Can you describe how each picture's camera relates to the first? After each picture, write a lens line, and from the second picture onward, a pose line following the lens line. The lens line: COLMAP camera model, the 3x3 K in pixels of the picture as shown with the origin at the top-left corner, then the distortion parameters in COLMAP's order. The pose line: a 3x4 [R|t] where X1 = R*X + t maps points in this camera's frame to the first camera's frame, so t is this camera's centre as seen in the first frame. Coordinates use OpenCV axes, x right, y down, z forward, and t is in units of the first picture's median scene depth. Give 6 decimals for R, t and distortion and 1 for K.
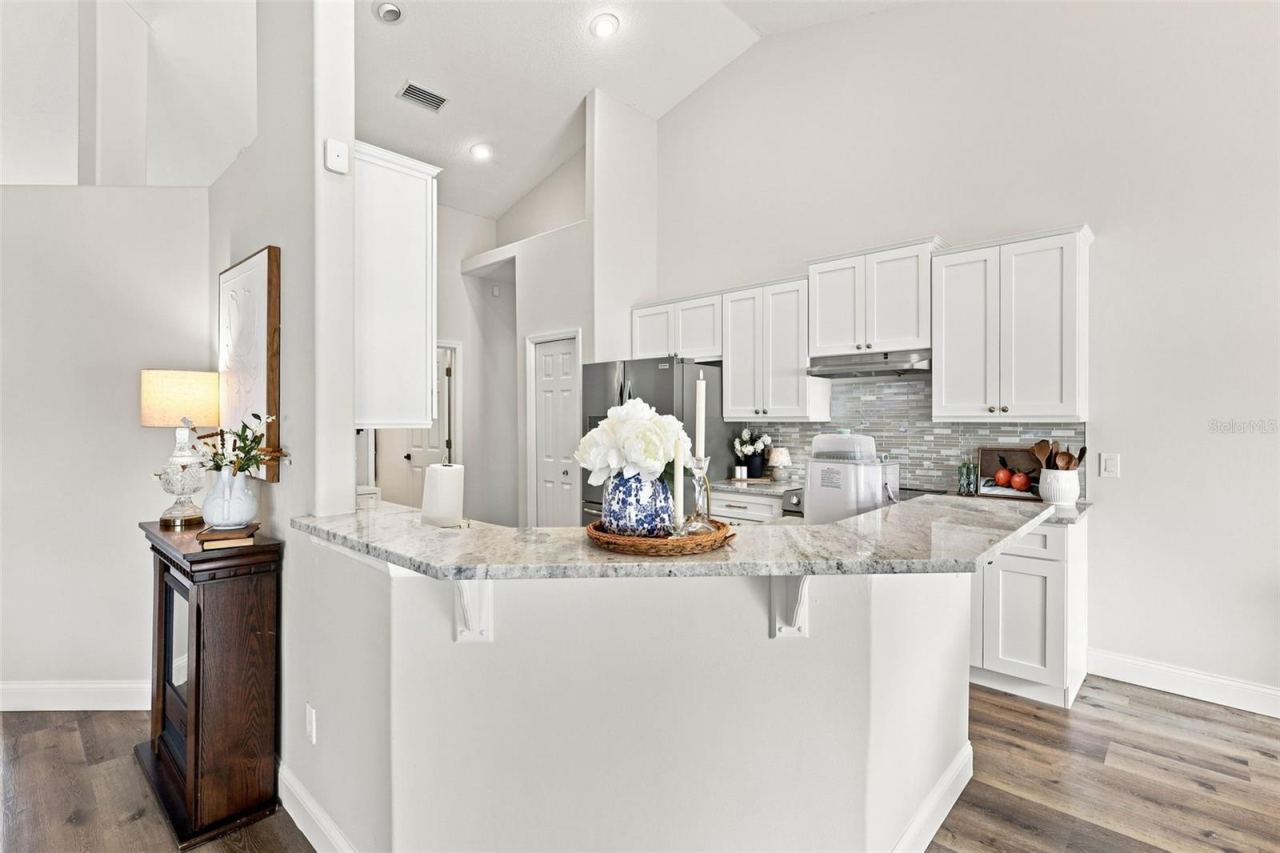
lens RADIAL K [[598.3, 0, 636.9], [0, 598.3, 424.8], [0, 0, 1]] dist [-0.005977, 0.001401]
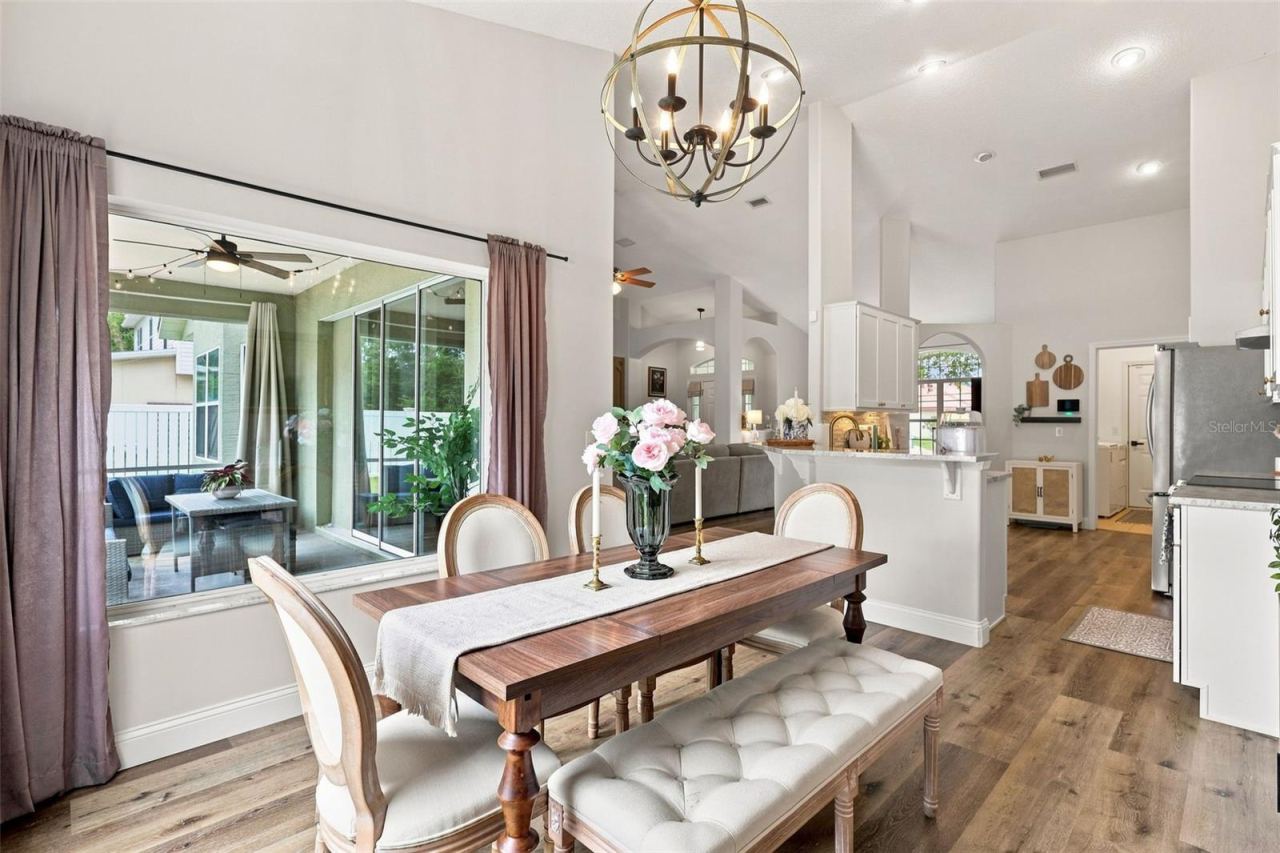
lens RADIAL K [[598.3, 0, 642.6], [0, 598.3, 417.6], [0, 0, 1]] dist [-0.005977, 0.001401]
pose [[-0.038317, -0.009766, -0.999218, 1.894676], [-0.001972, 0.999951, -0.009697, 0.037336], [0.999264, 0.001599, -0.038335, 0.216015]]
